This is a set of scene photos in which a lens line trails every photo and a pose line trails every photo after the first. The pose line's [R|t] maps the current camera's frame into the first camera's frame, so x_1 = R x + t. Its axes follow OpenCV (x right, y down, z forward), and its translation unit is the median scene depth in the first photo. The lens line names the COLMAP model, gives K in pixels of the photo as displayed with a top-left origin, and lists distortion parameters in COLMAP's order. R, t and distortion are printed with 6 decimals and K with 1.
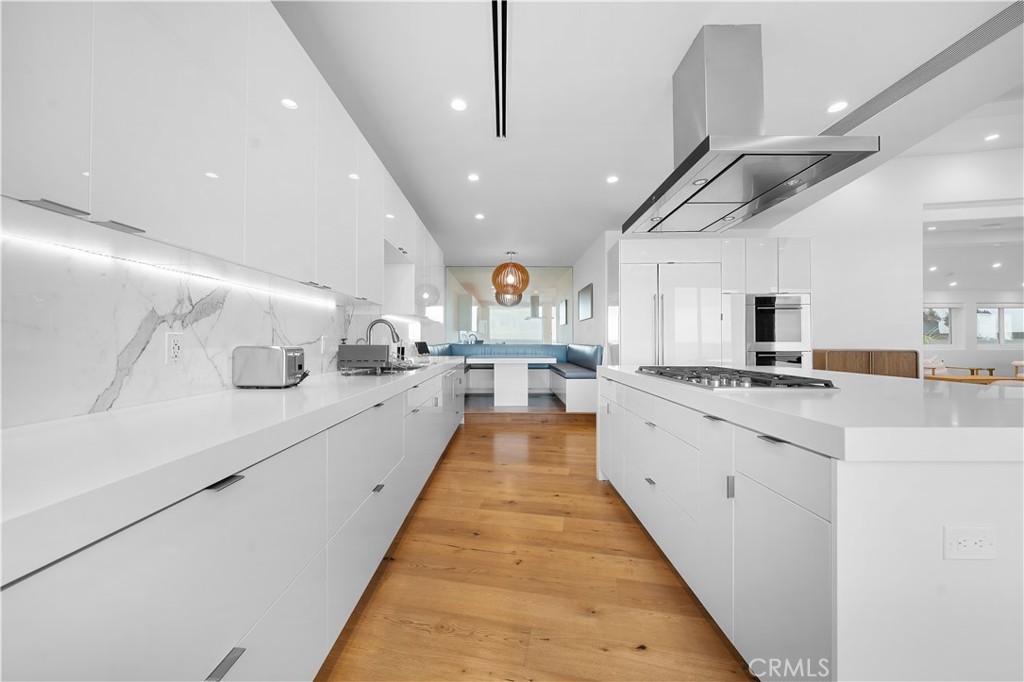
lens RADIAL K [[362.2, 0, 509.3], [0, 362.2, 339.6], [0, 0, 1]] dist [0.000229, 0.000134]
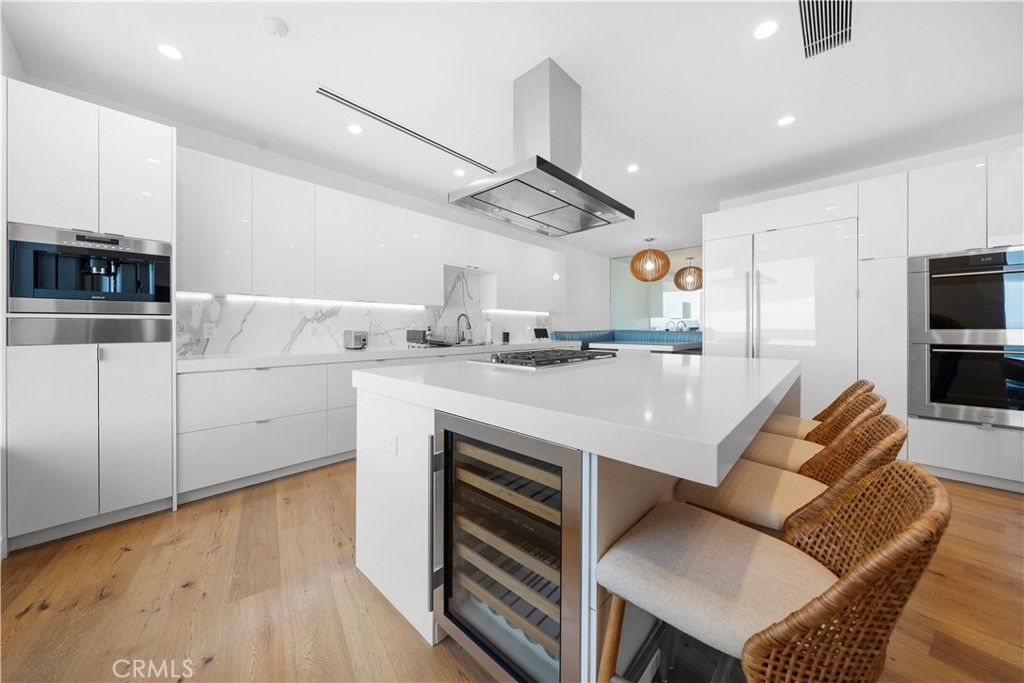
lens RADIAL K [[354.3, 0, 505.3], [0, 354.3, 324.1], [0, 0, 1]] dist [-0.000873, -0.000023]
pose [[0.724033, -0.007885, -0.689720, 0.759793], [0.003241, 0.999963, -0.008029, 0.000162], [0.689757, 0.003578, 0.724032, 0.035497]]
